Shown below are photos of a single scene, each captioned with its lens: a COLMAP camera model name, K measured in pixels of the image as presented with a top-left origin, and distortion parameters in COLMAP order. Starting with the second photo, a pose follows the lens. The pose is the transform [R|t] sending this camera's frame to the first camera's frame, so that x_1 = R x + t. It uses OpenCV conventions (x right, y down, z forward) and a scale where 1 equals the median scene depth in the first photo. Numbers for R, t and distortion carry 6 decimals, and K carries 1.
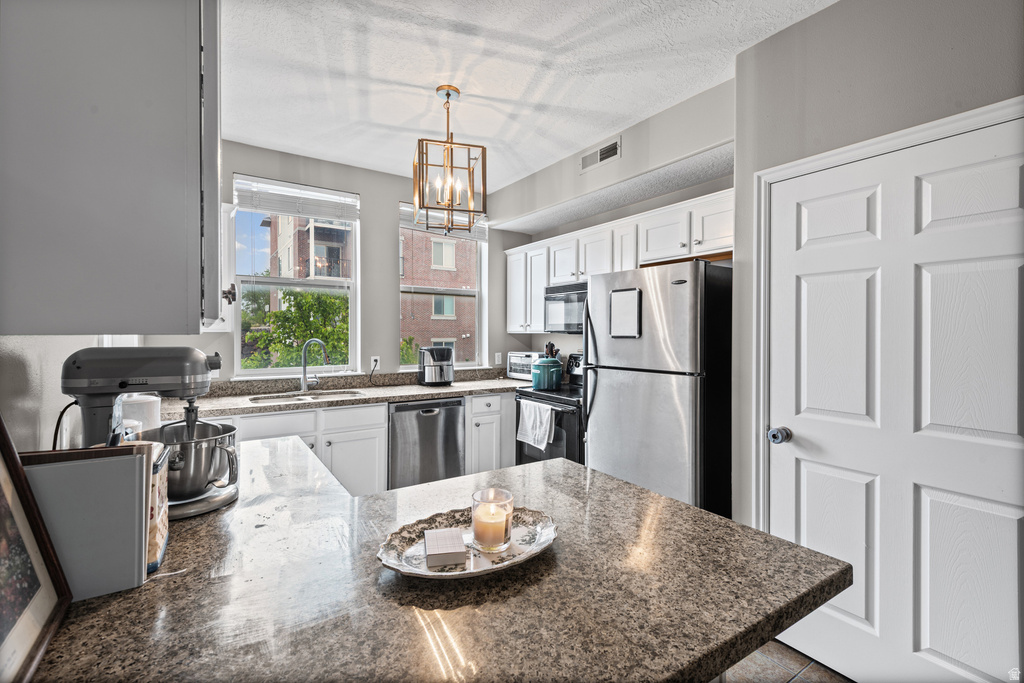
lens RADIAL K [[458.1, 0, 518.4], [0, 458.1, 334.8], [0, 0, 1]] dist [0.031258, -0.015871]
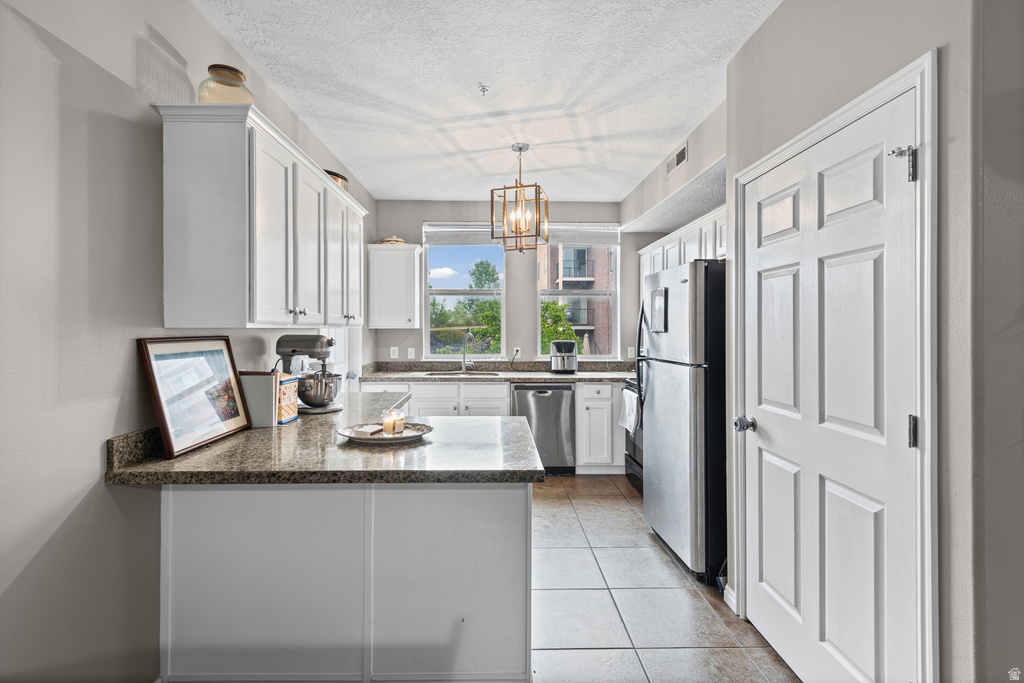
lens RADIAL K [[472.9, 0, 506.2], [0, 472.9, 327.5], [0, 0, 1]] dist [0.047579, -0.032131]
pose [[0.839555, -0.004756, -0.543254, 0.524630], [-0.000484, 0.999955, -0.009503, 0.006174], [0.543275, 0.008241, 0.839514, -0.156967]]
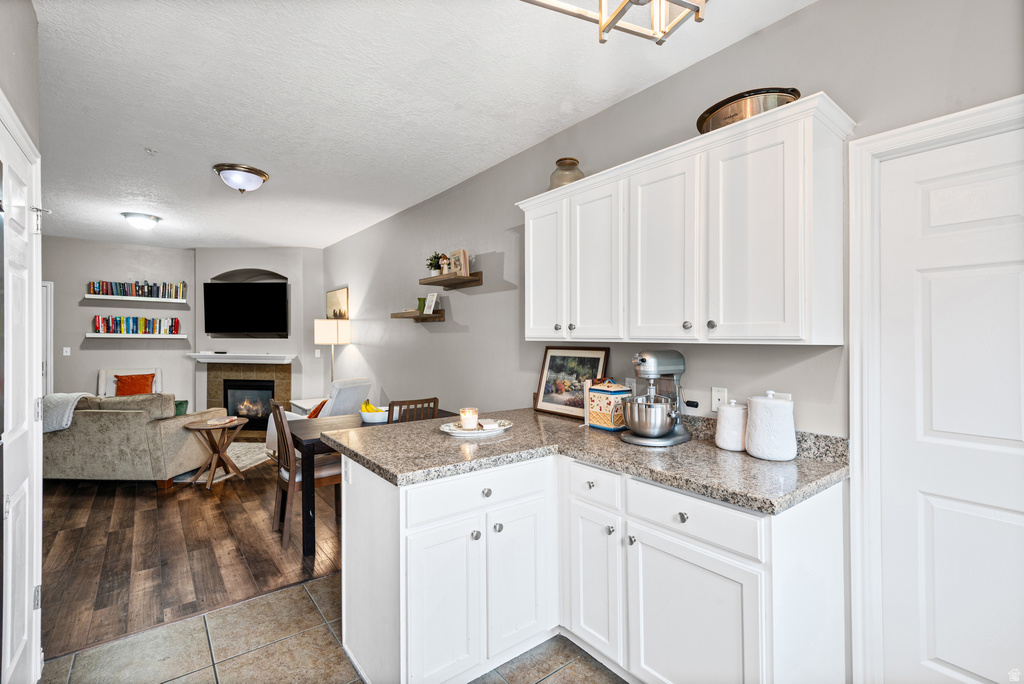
lens RADIAL K [[467.1, 0, 516.3], [0, 467.1, 338.8], [0, 0, 1]] dist [0.035780, -0.018037]
pose [[-0.997859, -0.013305, -0.064040, -0.051124], [-0.013663, 0.999893, 0.005155, -0.008322], [0.063965, 0.006019, -0.997934, 1.238894]]
